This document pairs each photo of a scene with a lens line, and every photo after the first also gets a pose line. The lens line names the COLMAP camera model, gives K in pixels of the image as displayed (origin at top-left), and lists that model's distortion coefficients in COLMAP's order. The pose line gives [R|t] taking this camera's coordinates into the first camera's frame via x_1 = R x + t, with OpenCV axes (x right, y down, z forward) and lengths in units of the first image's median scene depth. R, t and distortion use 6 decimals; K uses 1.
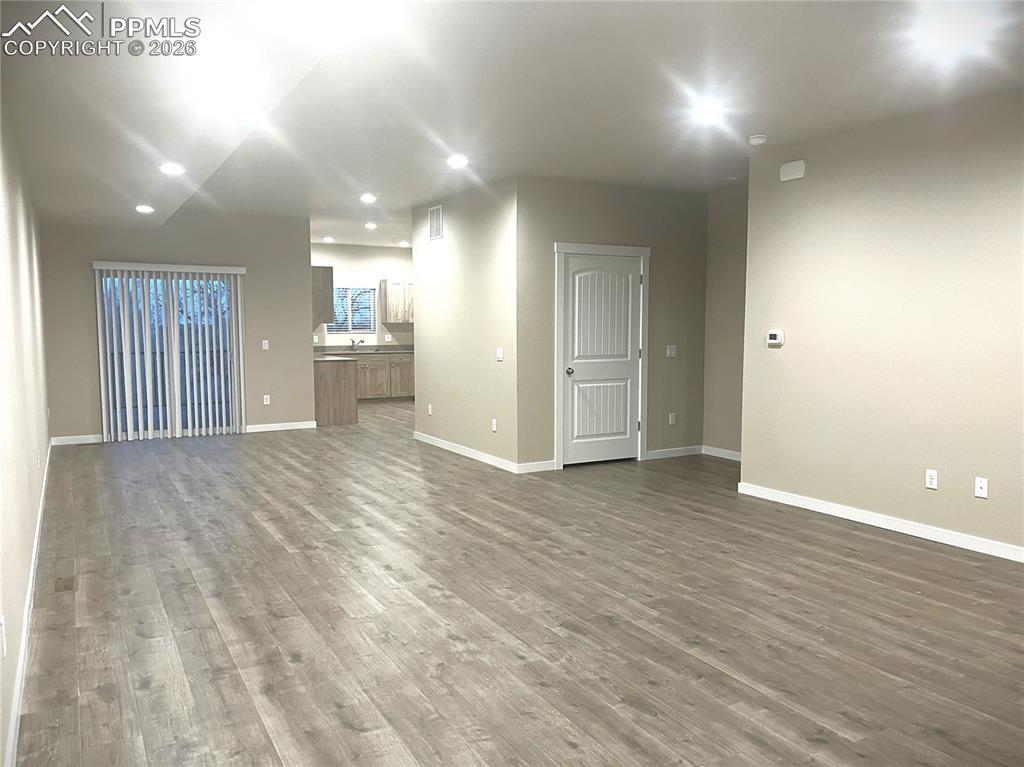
lens RADIAL K [[779.3, 0, 516.0], [0, 779.3, 385.3], [0, 0, 1]] dist [0.044532, -0.014208]
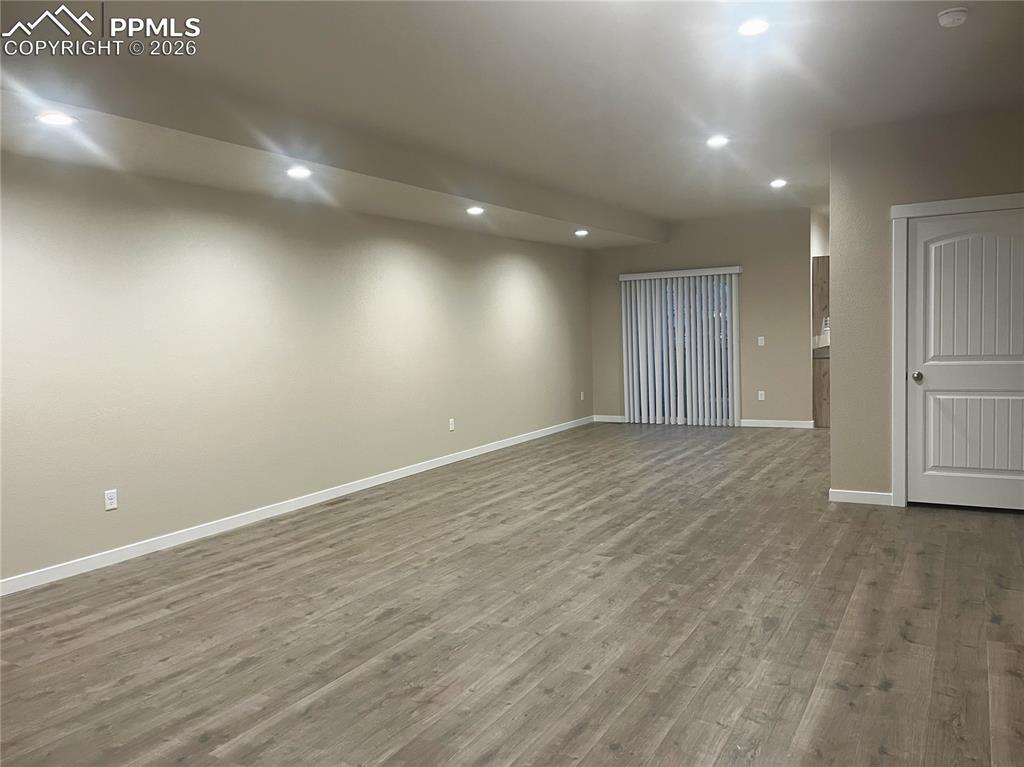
lens RADIAL K [[779.3, 0, 514.8], [0, 779.3, 384.1], [0, 0, 1]] dist [0.044532, -0.014208]
pose [[0.509341, 0.041465, -0.859565, 0.764296], [-0.033148, 0.999043, 0.028552, -0.028948], [0.859926, 0.013951, 0.510228, 0.427803]]
